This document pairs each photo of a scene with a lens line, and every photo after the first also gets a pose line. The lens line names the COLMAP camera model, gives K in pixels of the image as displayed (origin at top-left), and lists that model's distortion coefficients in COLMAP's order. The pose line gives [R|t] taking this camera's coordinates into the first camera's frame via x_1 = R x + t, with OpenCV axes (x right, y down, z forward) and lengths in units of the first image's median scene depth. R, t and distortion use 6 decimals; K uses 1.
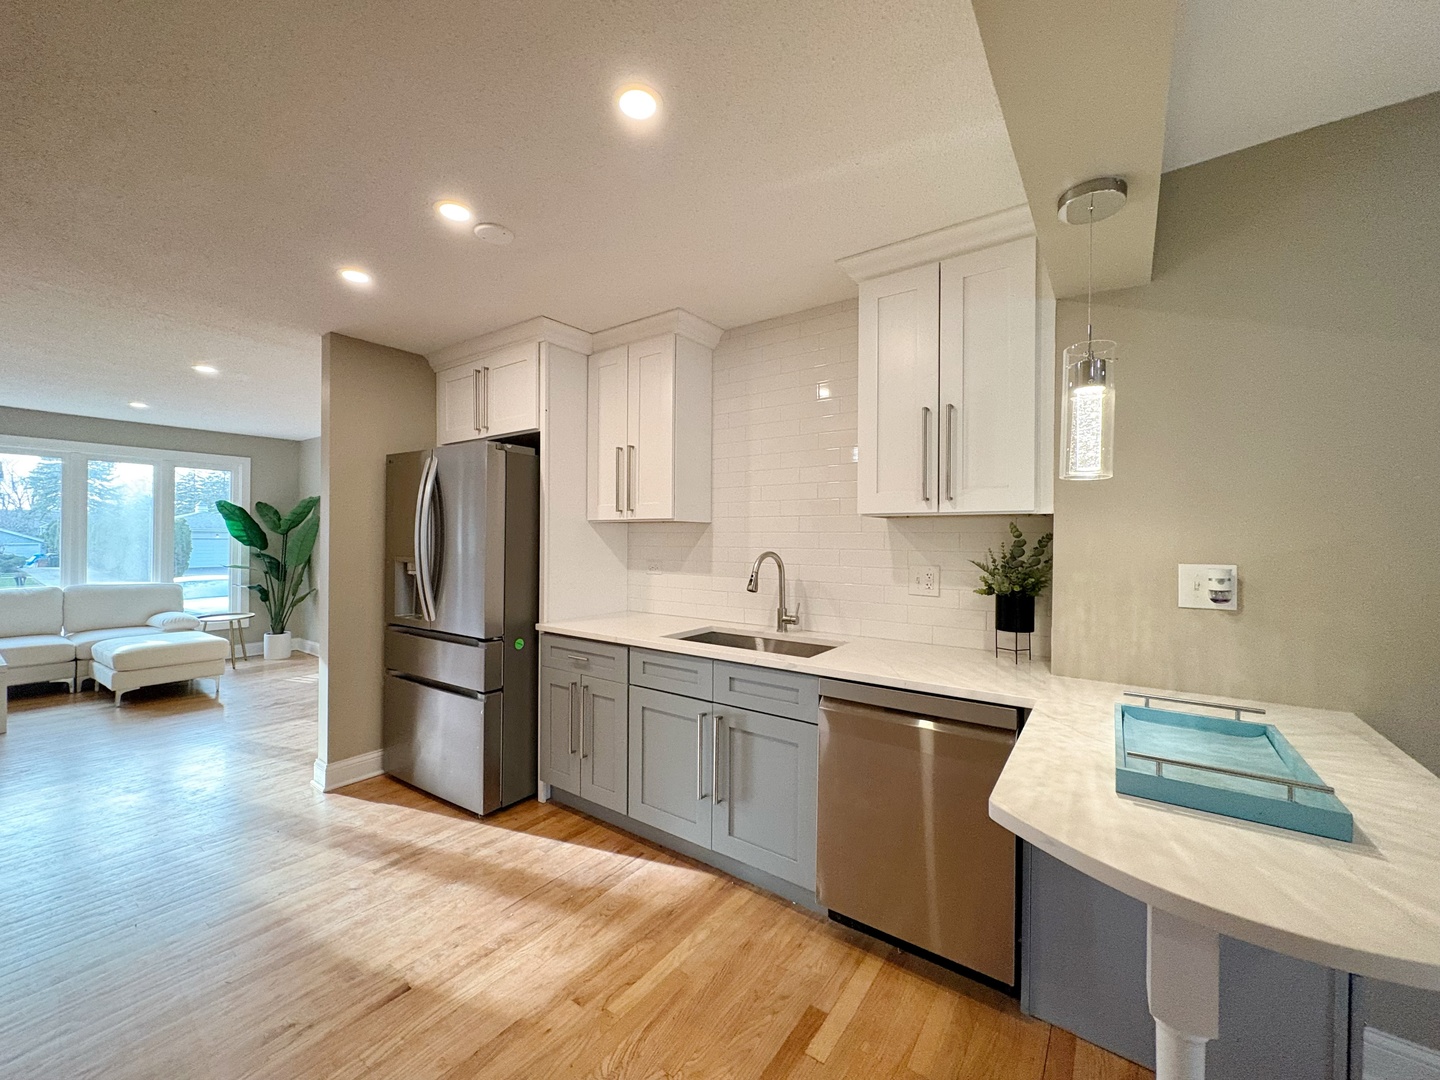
lens RADIAL K [[573.8, 0, 723.1], [0, 573.8, 539.7], [0, 0, 1]] dist [-0.000349, 0.000325]
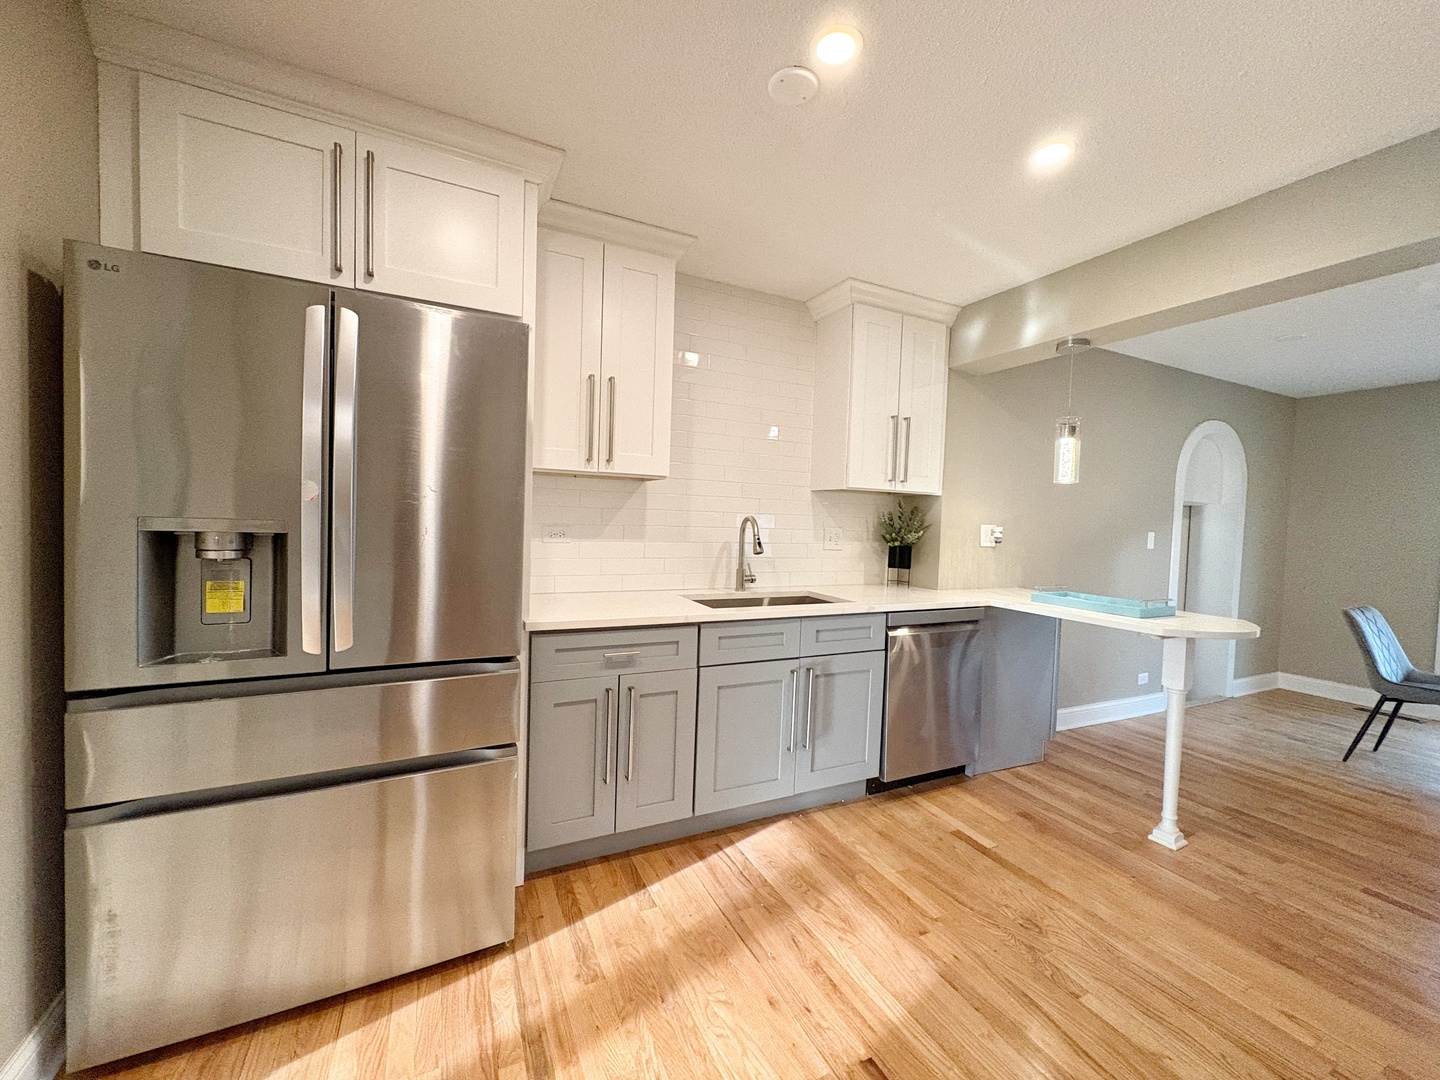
lens RADIAL K [[573.8, 0, 716.4], [0, 573.8, 539.5], [0, 0, 1]] dist [-0.000349, 0.000325]
pose [[0.474872, -0.028862, 0.879581, -0.906001], [-0.026432, 0.998543, 0.047035, 0.017615], [-0.879658, -0.045585, 0.473418, 0.574377]]
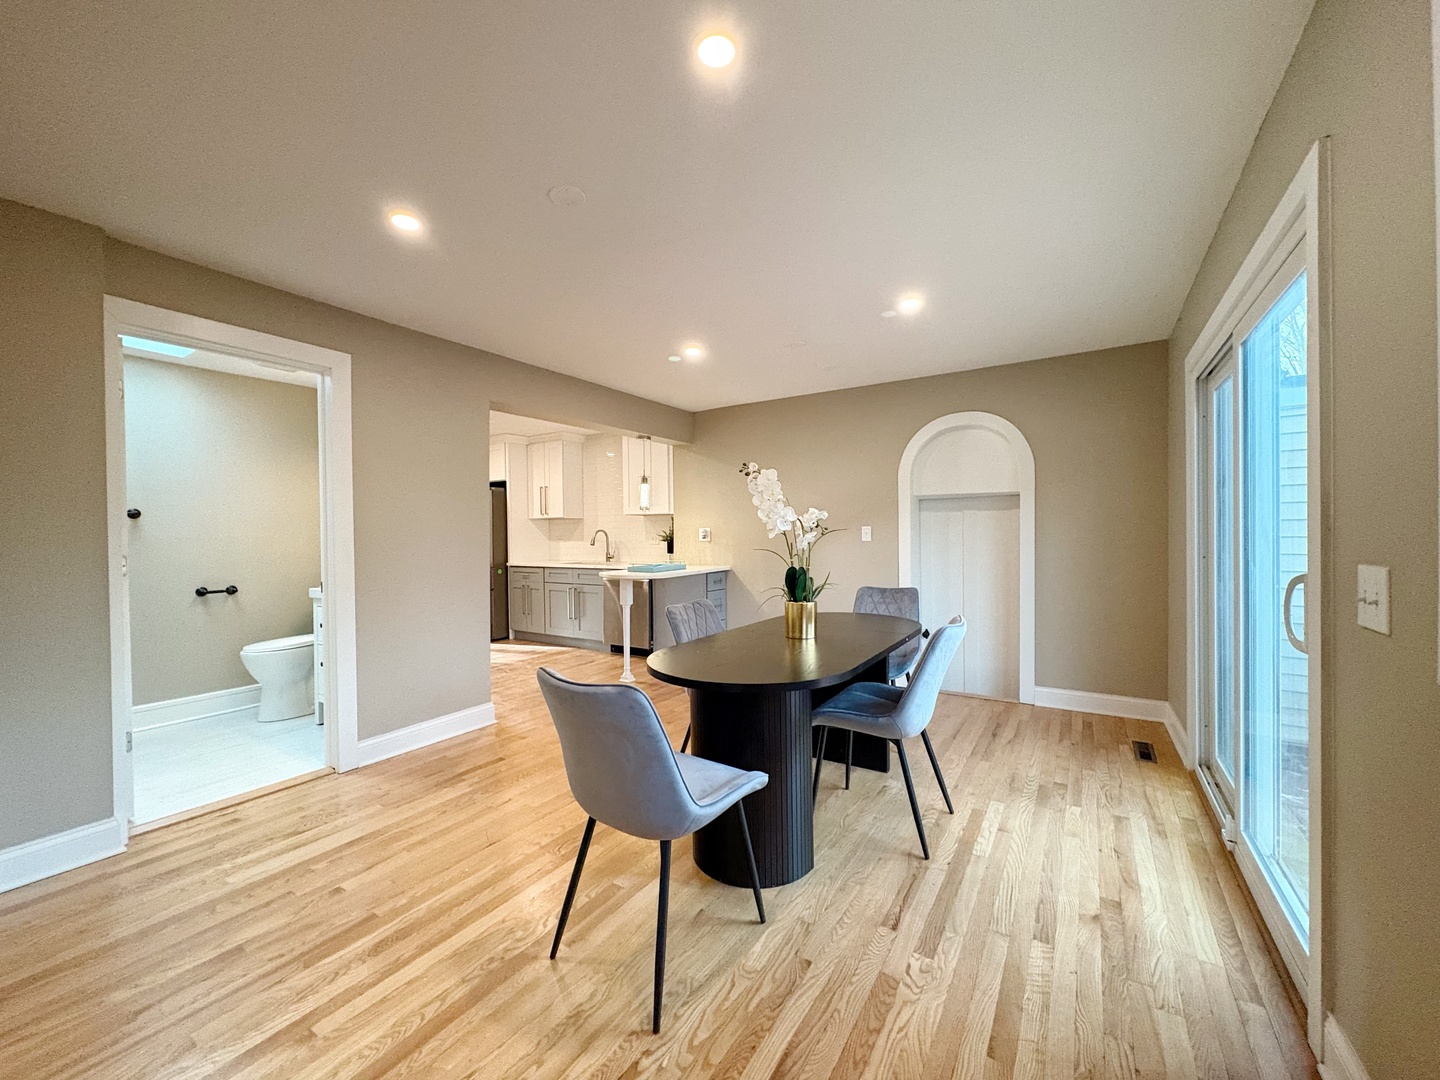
lens RADIAL K [[573.8, 0, 743.0], [0, 573.8, 538.9], [0, 0, 1]] dist [-0.000349, 0.000325]
pose [[0.996884, -0.022380, 0.075641, 0.530658], [0.021704, 0.999717, 0.009739, 0.051952], [-0.075838, -0.008067, 0.997088, -1.619933]]
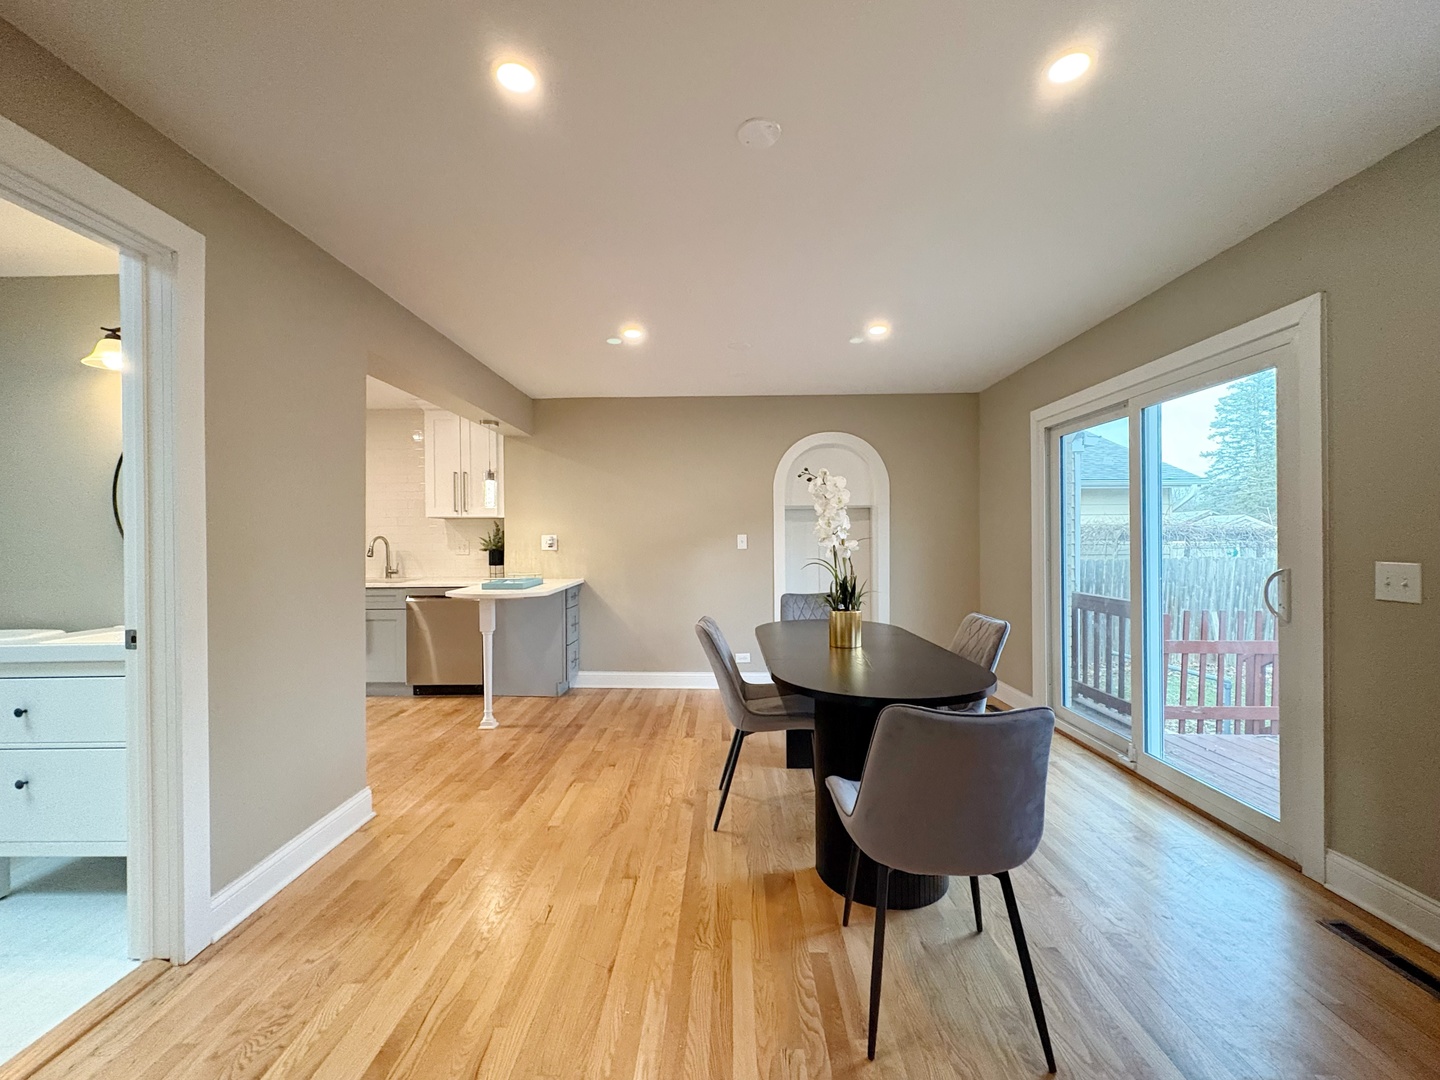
lens RADIAL K [[573.8, 0, 734.1], [0, 573.8, 540.2], [0, 0, 1]] dist [-0.000349, 0.000325]
pose [[0.812397, -0.020703, 0.582736, -0.078054], [0.018002, 0.999784, 0.010424, 0.036143], [-0.582826, 0.002022, 0.812594, -1.305408]]
